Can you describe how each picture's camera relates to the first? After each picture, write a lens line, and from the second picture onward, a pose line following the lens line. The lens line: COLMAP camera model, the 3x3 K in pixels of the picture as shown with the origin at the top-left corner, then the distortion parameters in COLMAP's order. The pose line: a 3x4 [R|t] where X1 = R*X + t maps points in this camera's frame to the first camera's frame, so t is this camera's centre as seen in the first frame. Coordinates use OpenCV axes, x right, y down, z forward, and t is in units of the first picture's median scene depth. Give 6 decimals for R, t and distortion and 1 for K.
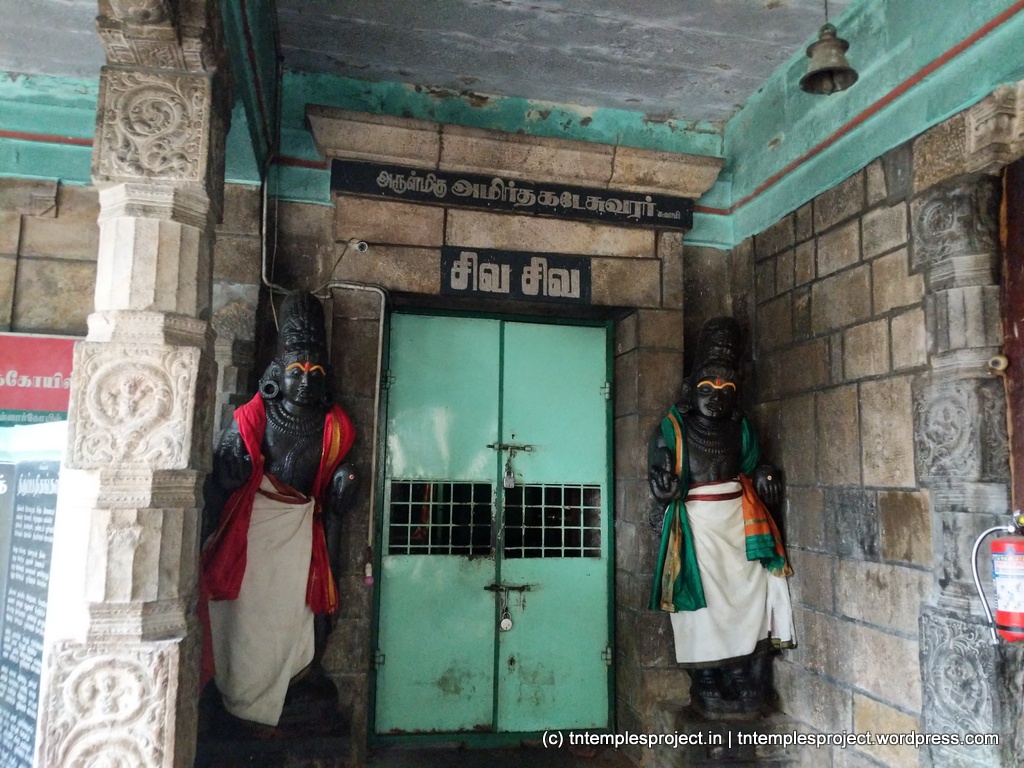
lens RADIAL K [[829.9, 0, 512.6], [0, 829.9, 385.1], [0, 0, 1]] dist [0.052579, -0.078233]
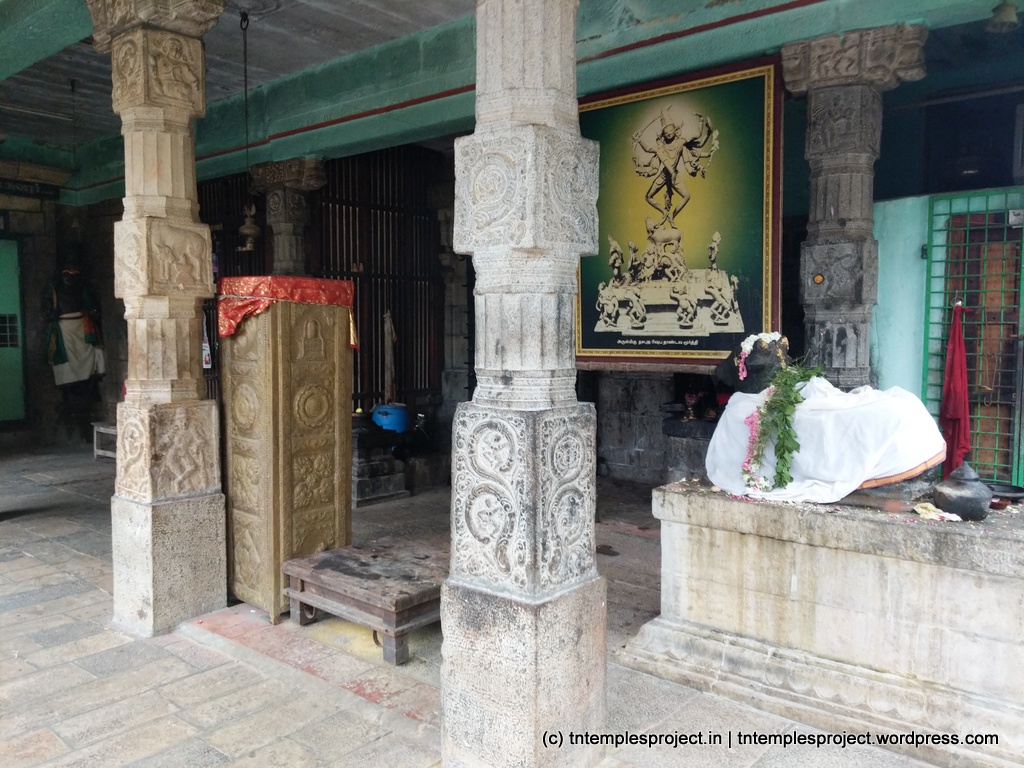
lens RADIAL K [[829.9, 0, 463.7], [0, 829.9, 372.1], [0, 0, 1]] dist [0.052579, -0.078233]
pose [[0.817233, -0.056012, 0.573579, -0.222086], [-0.055187, 0.983086, 0.174633, -0.193654], [-0.573659, -0.174370, 0.800319, -1.577204]]
